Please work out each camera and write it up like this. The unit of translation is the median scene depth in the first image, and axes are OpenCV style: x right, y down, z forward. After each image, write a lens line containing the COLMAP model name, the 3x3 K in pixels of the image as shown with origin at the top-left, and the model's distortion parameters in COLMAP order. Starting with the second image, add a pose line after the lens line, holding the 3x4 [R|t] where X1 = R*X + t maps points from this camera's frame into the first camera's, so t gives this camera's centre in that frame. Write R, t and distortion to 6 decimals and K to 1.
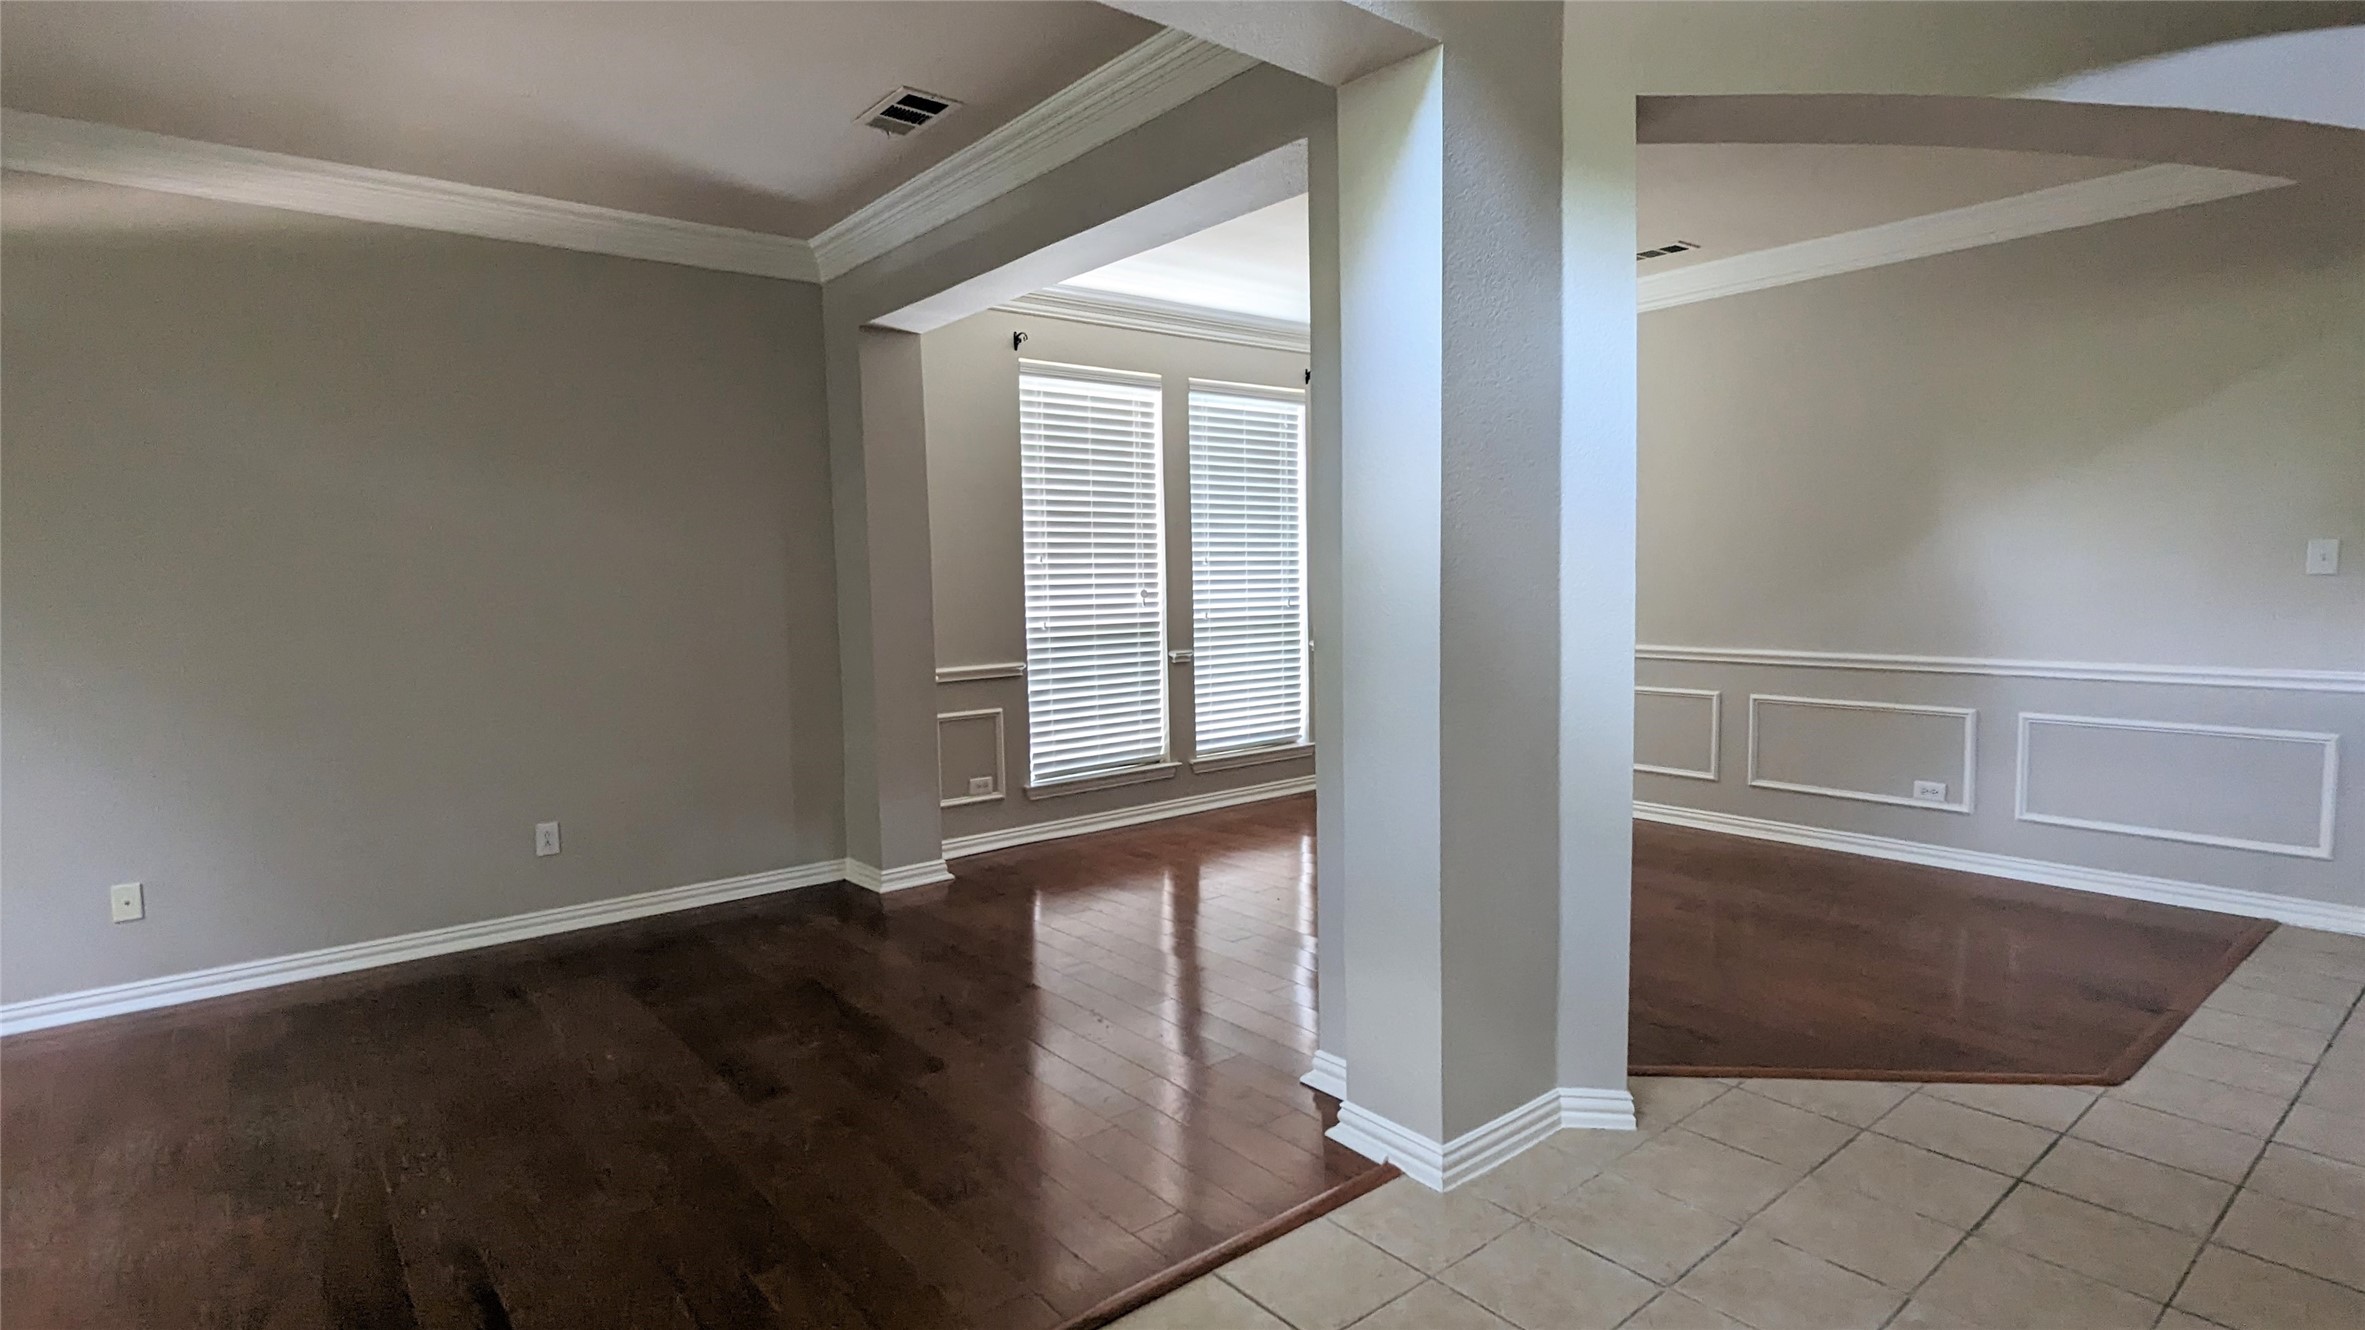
lens RADIAL K [[1156.0, 0, 1182.5], [0, 1156.0, 665.0], [0, 0, 1]] dist [-0.000378, 0.000298]
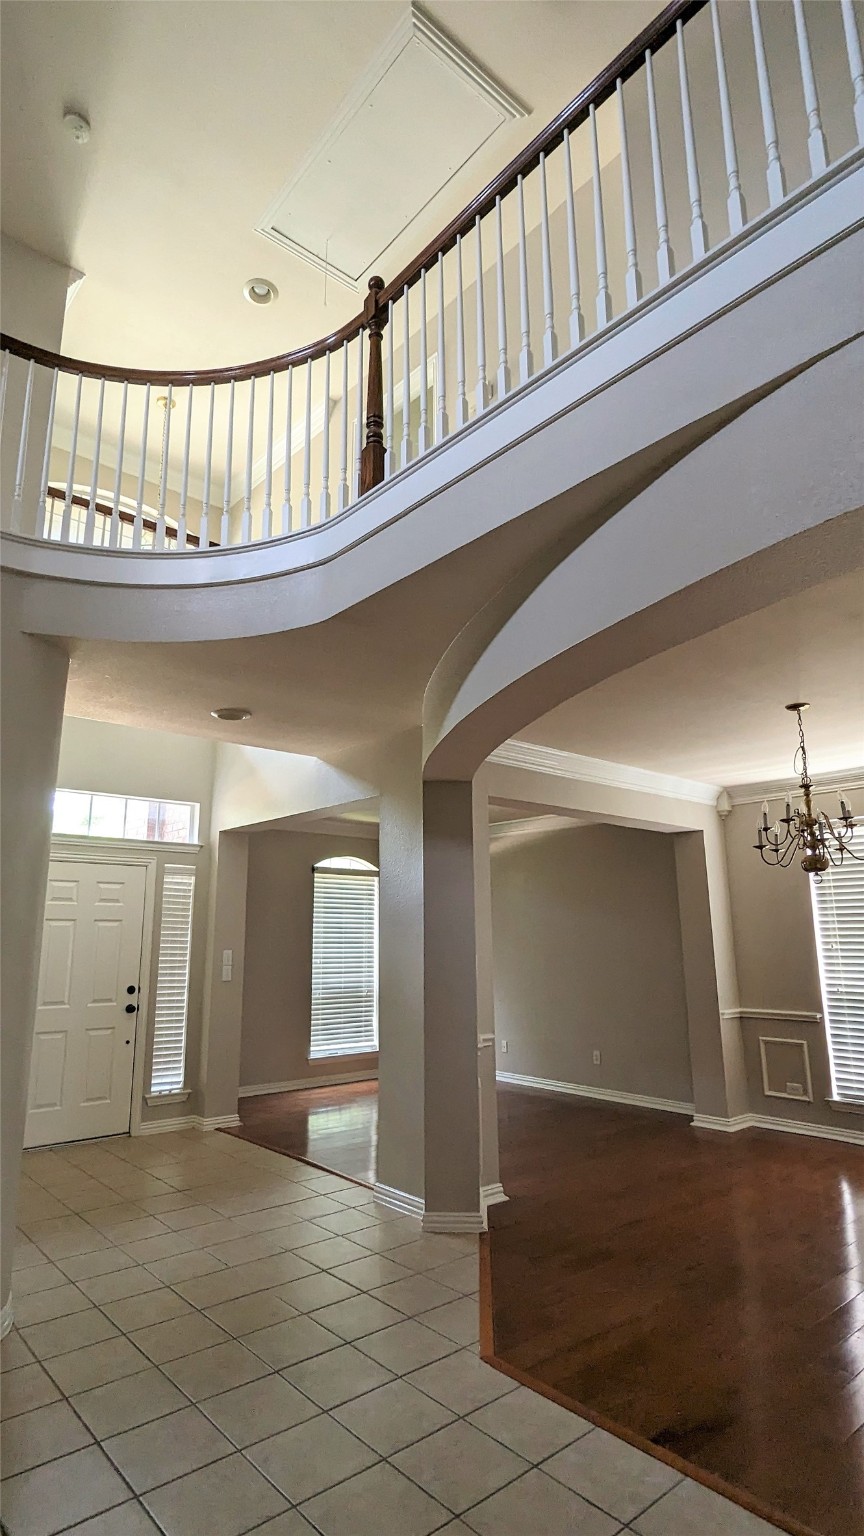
lens RADIAL K [[801.2, 0, 432.0], [0, 801.2, 768.0], [0, 0, 1]] dist [-0.000934, -0.000612]
pose [[0.034326, -0.192278, -0.980740, 0.973673], [-0.068013, 0.978594, -0.194237, -0.081124], [0.997094, 0.073370, 0.020514, 0.432577]]
